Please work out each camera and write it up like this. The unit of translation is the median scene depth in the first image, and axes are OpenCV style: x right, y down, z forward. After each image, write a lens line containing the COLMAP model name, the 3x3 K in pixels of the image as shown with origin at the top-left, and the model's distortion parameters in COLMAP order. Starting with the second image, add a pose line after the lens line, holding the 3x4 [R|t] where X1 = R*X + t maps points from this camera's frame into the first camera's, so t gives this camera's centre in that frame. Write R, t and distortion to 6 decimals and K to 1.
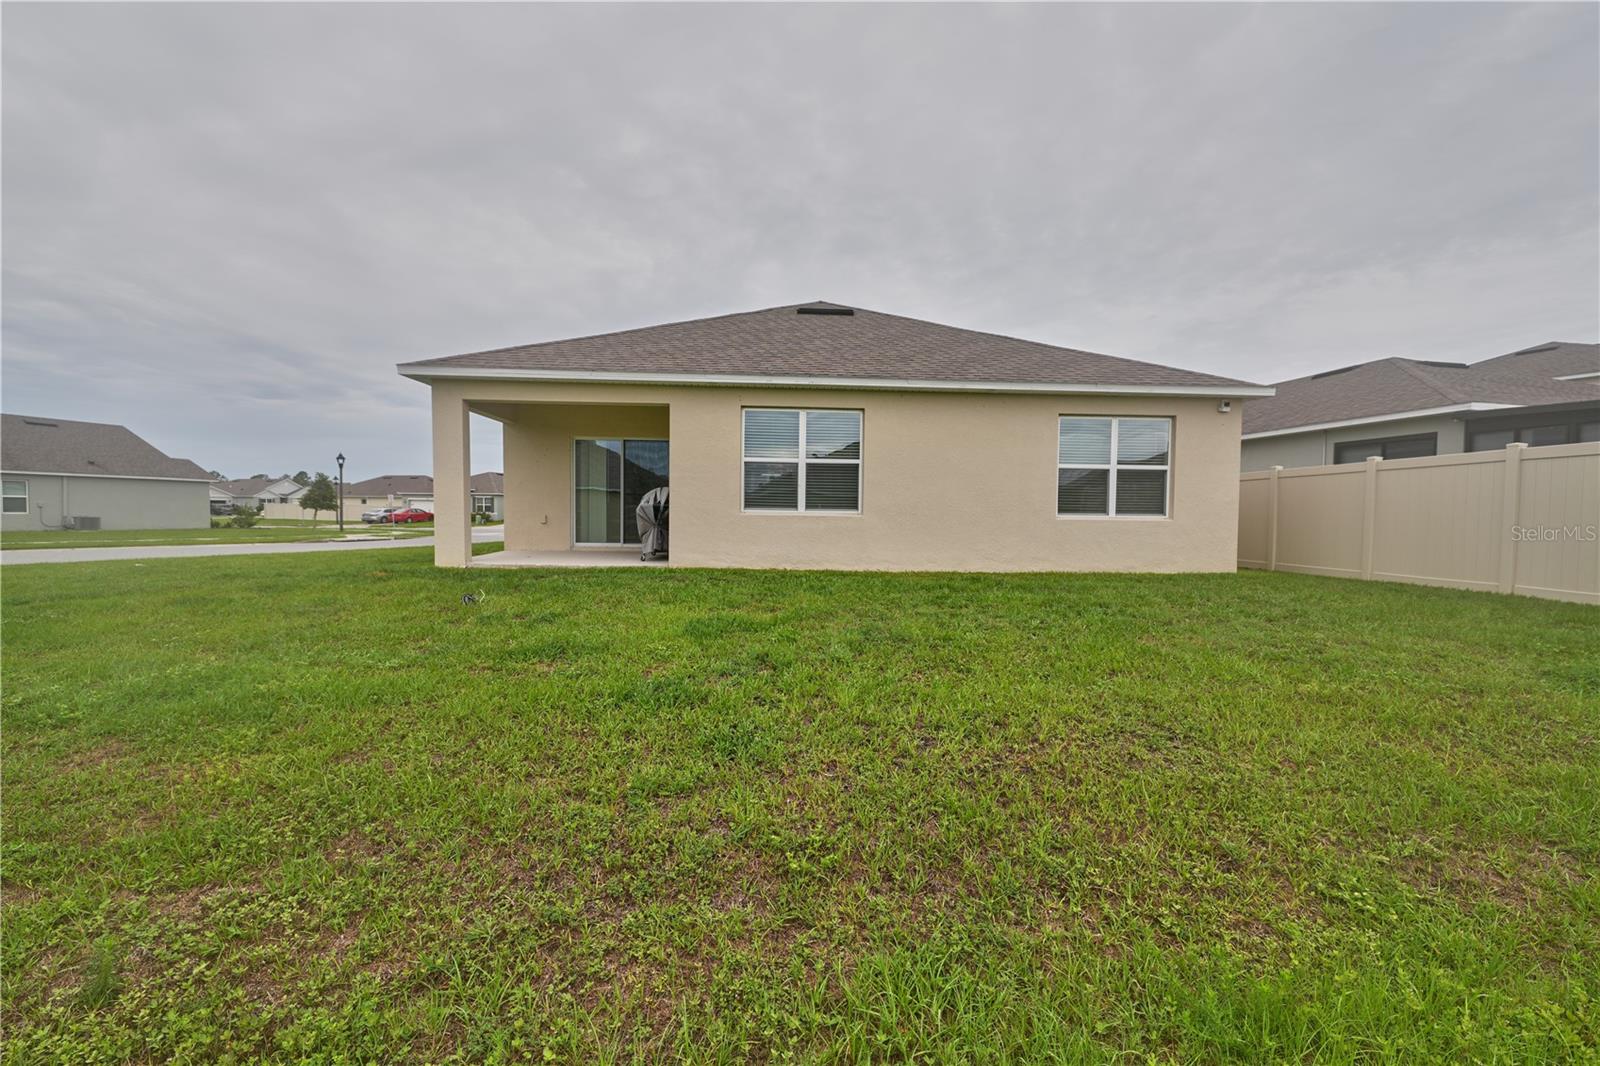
lens RADIAL K [[622.8, 0, 799.5], [0, 622.8, 512.7], [0, 0, 1]] dist [-0.000129, 0.000004]
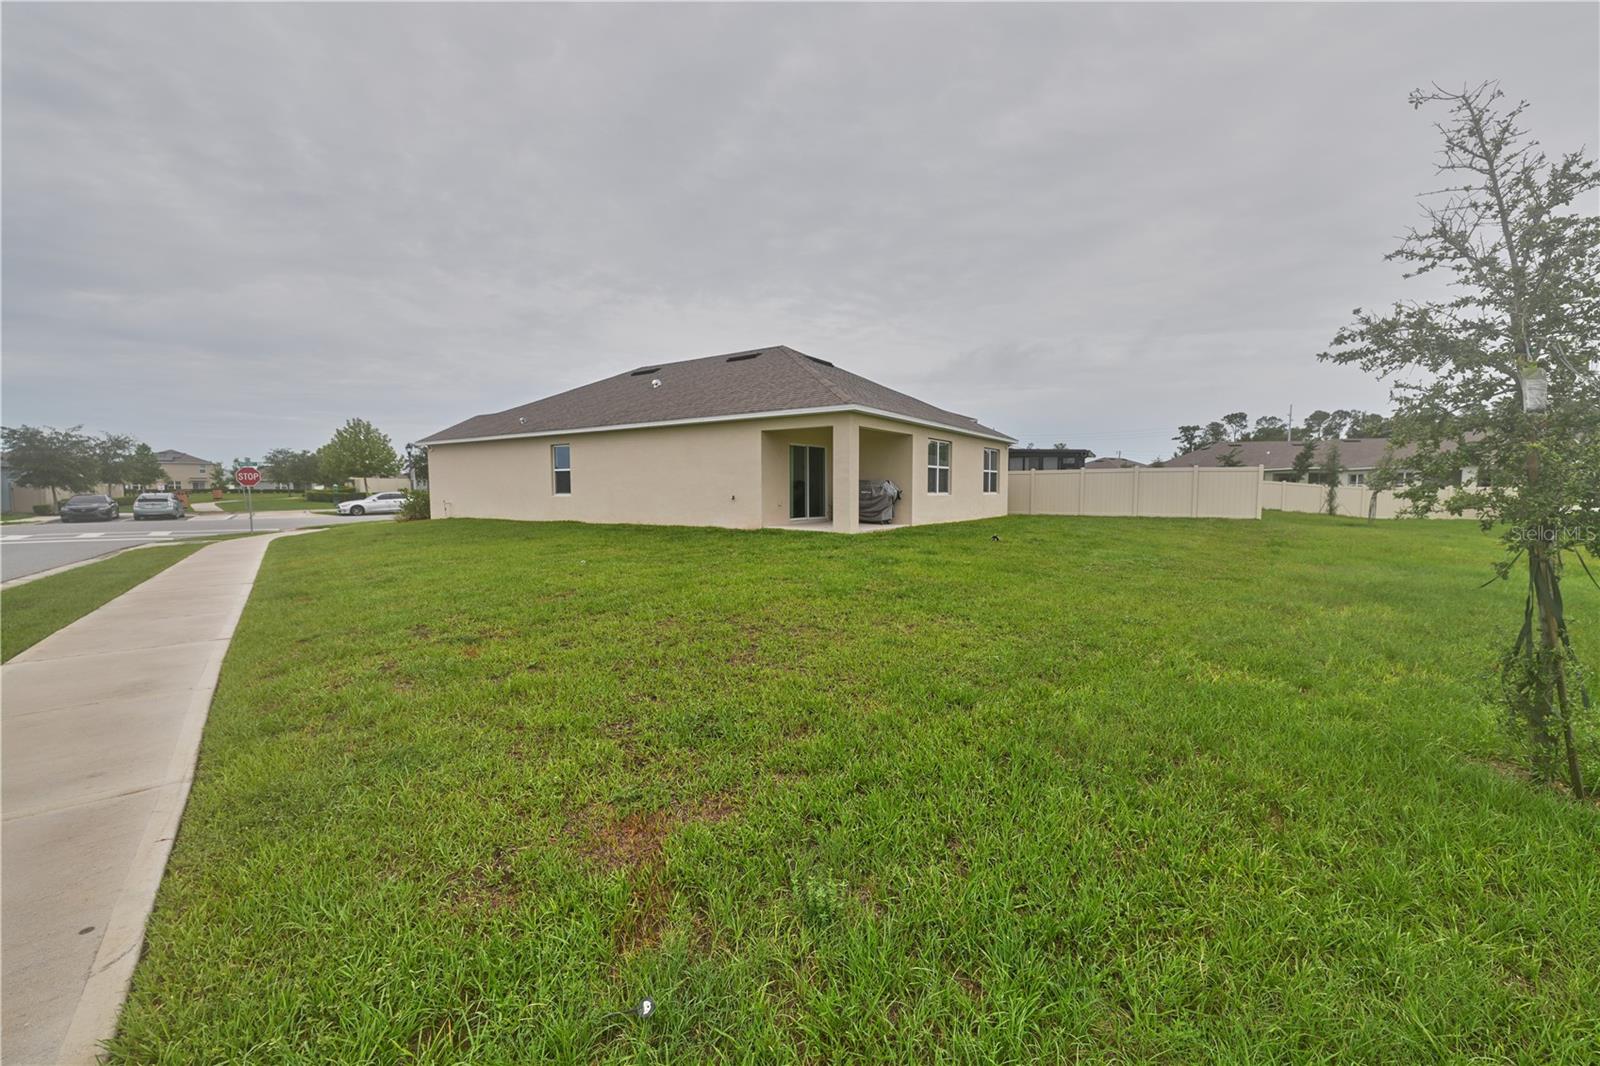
lens RADIAL K [[634.7, 0, 800.0], [0, 634.7, 533.0], [0, 0, 1]] dist [-0.000351, -0.000083]
pose [[0.604753, -0.072647, 0.793093, -1.767079], [0.021123, 0.996944, 0.075213, -0.038103], [-0.796133, -0.028733, 0.604440, 0.161755]]
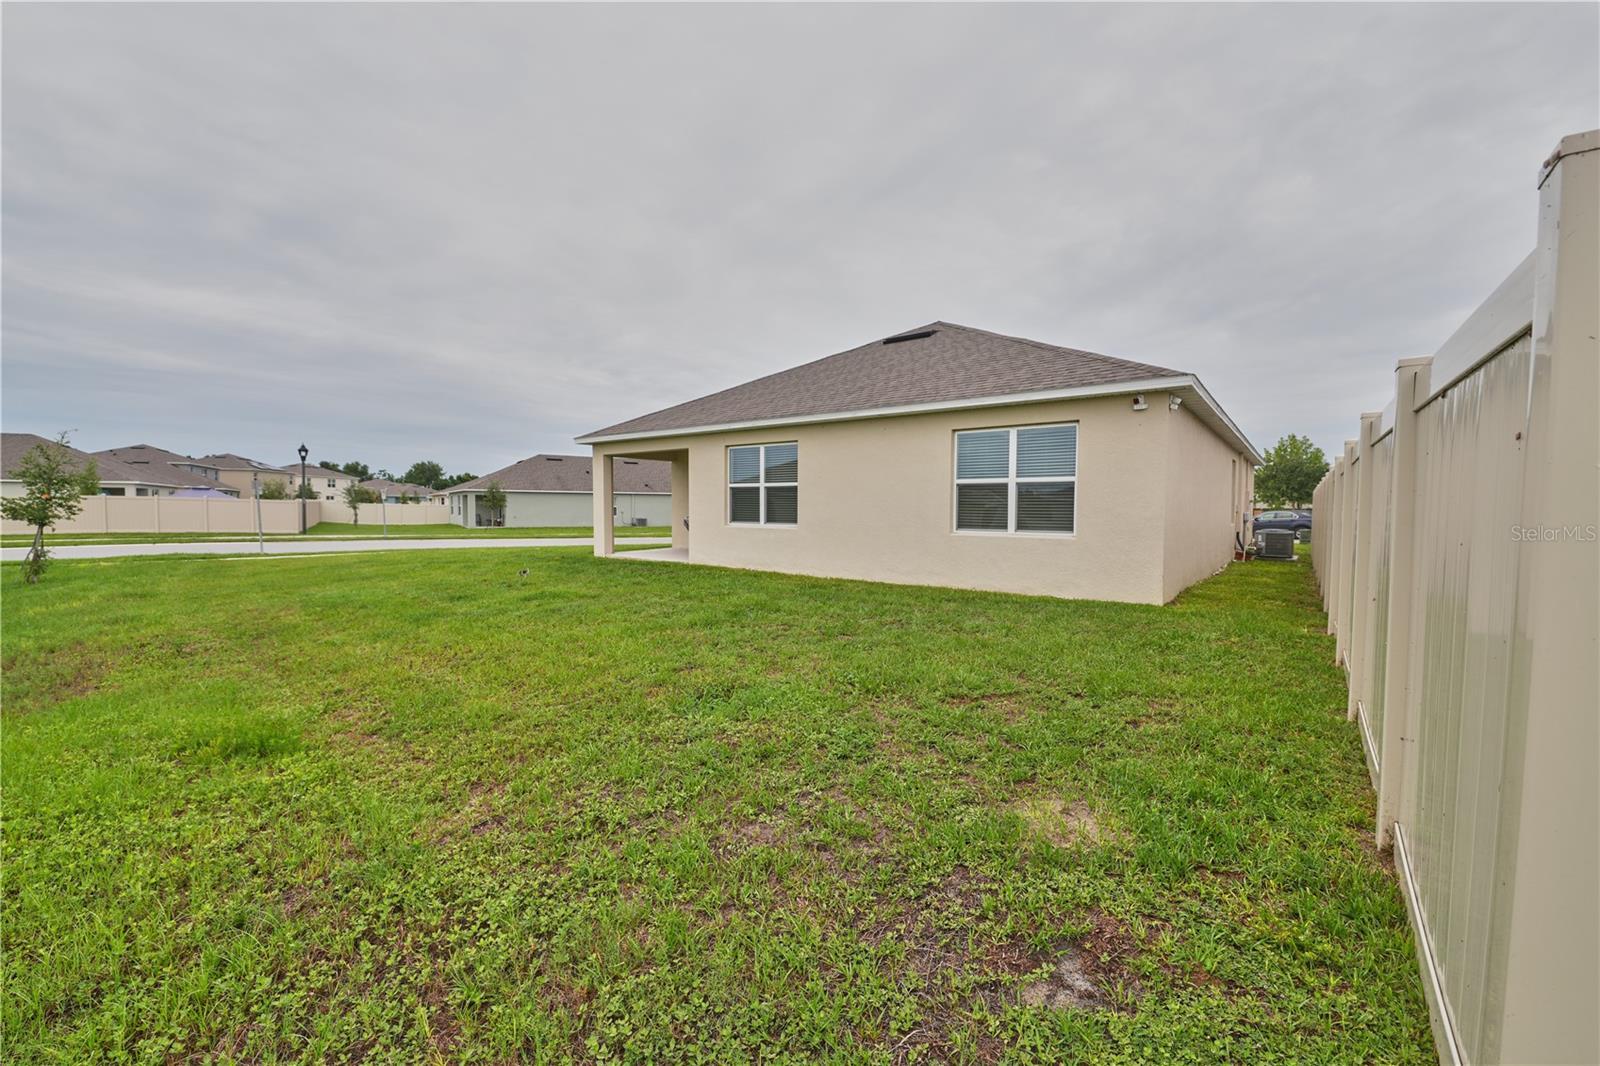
lens RADIAL K [[634.7, 0, 800.0], [0, 634.7, 533.0], [0, 0, 1]] dist [-0.000351, -0.000083]
pose [[0.774479, 0.015193, -0.632418, 0.863949], [-0.020641, 0.999786, -0.001259, 0.014249], [0.632263, 0.014029, 0.774627, 0.051871]]
